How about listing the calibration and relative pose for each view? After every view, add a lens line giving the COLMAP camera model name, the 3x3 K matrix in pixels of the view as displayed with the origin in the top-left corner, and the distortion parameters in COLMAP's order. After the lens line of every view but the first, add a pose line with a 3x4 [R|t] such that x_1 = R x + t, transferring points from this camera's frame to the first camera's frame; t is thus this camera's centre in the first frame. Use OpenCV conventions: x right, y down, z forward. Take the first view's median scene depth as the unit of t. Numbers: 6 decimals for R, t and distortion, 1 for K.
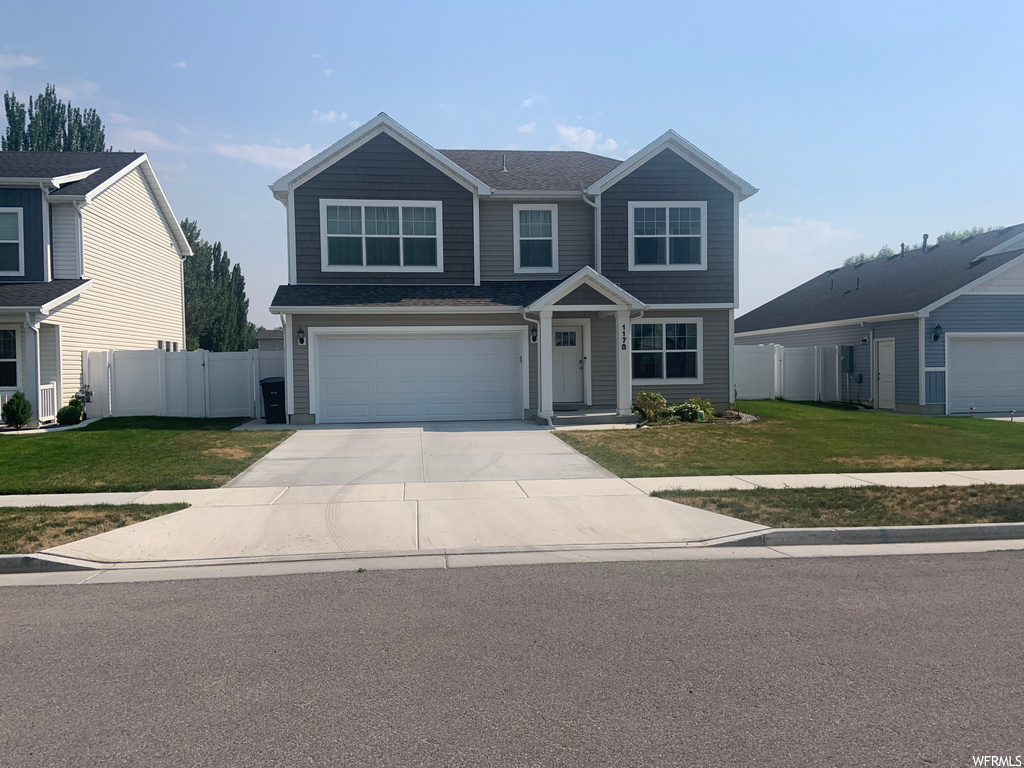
lens RADIAL K [[776.8, 0, 508.0], [0, 776.8, 386.8], [0, 0, 1]] dist [0.031383, -0.006955]
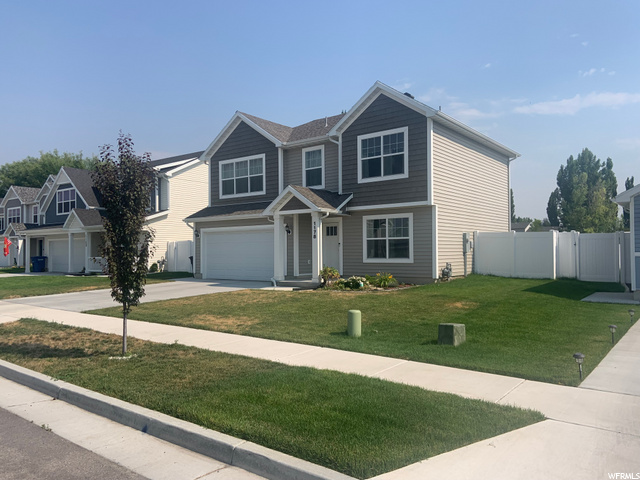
lens RADIAL K [[485.5, 0, 319.1], [0, 485.5, 240.5], [0, 0, 1]] dist [0.031383, -0.006955]
pose [[0.724101, -0.007944, -0.689649, 0.723571], [-0.018572, 0.999347, -0.031010, -0.013435], [0.689444, 0.035263, 0.723480, 0.298711]]
